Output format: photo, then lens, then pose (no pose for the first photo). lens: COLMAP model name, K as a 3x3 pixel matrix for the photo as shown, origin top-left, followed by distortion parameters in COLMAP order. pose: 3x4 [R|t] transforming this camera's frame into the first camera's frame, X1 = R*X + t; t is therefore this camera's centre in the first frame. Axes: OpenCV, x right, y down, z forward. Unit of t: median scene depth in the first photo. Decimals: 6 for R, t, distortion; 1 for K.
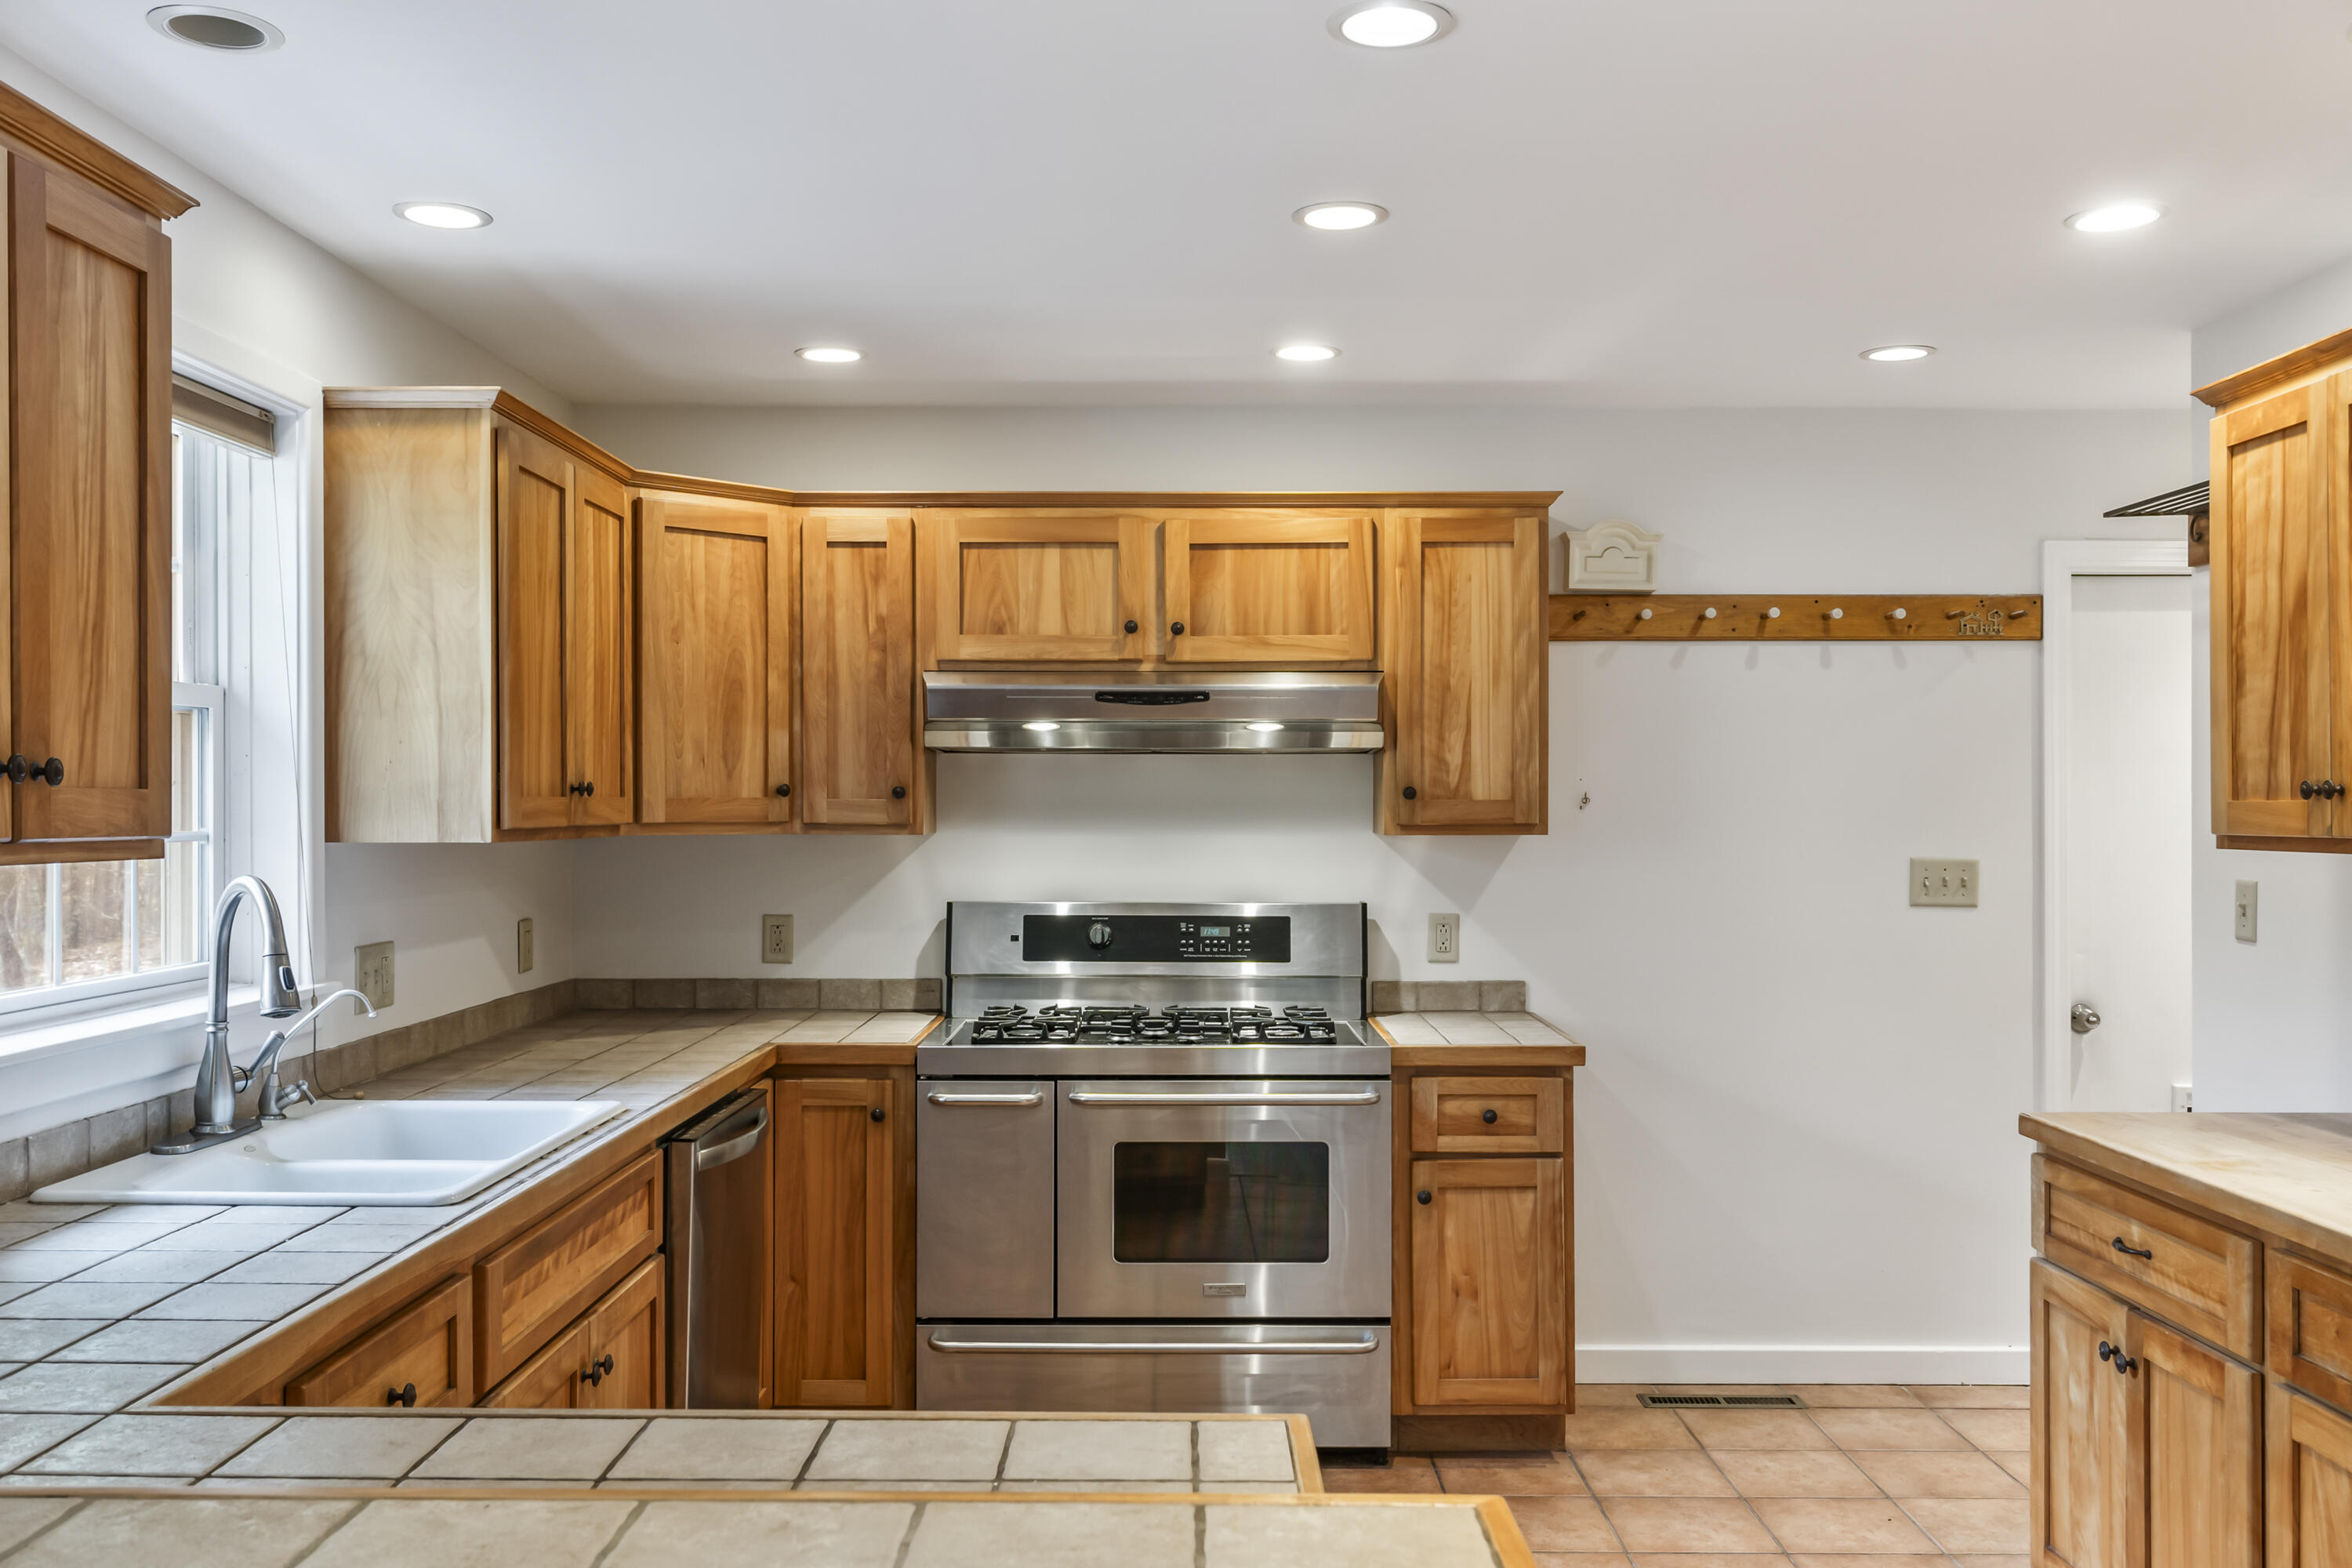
lens RADIAL K [[2031.4, 0, 1171.3], [0, 2031.4, 794.3], [0, 0, 1]] dist [0.021725, -0.000179]
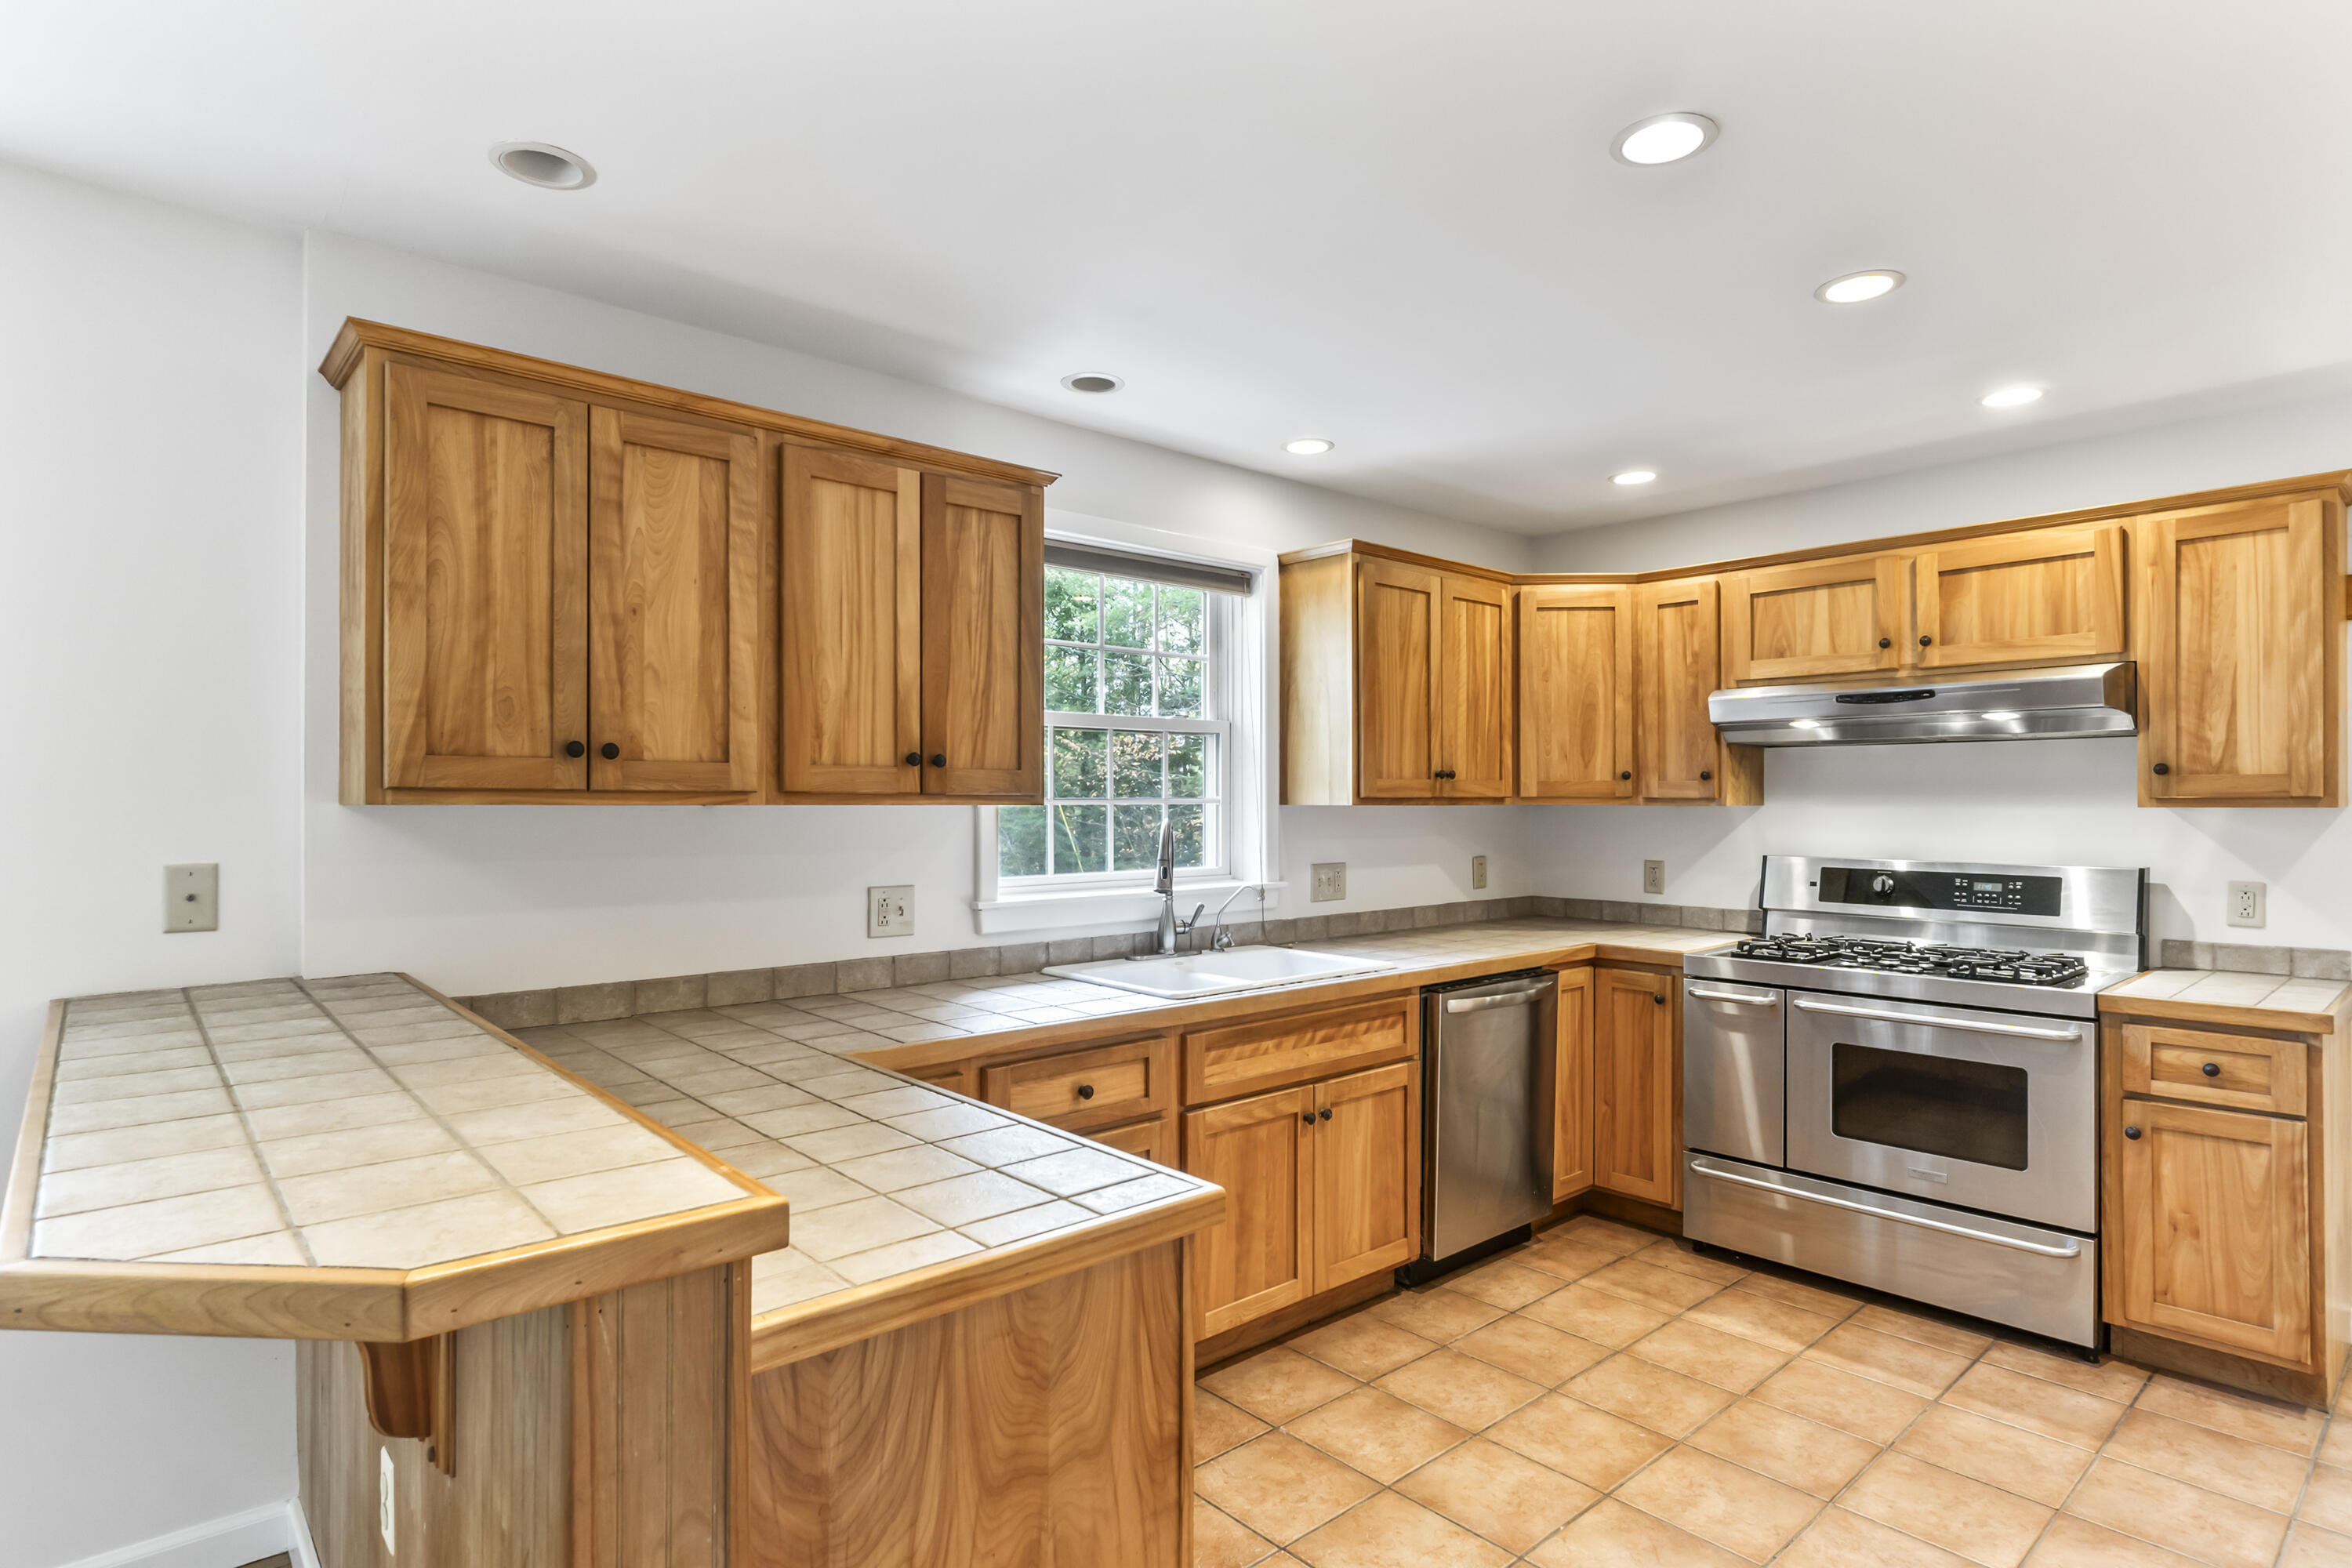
lens RADIAL K [[1240.6, 0, 1177.9], [0, 1240.6, 786.1], [0, 0, 1]] dist [0.005081, 0.002130]
pose [[0.669040, -0.009050, -0.743171, 0.271942], [0.004408, 0.999957, -0.008208, 0.012209], [0.743213, 0.002216, 0.669051, 0.153822]]
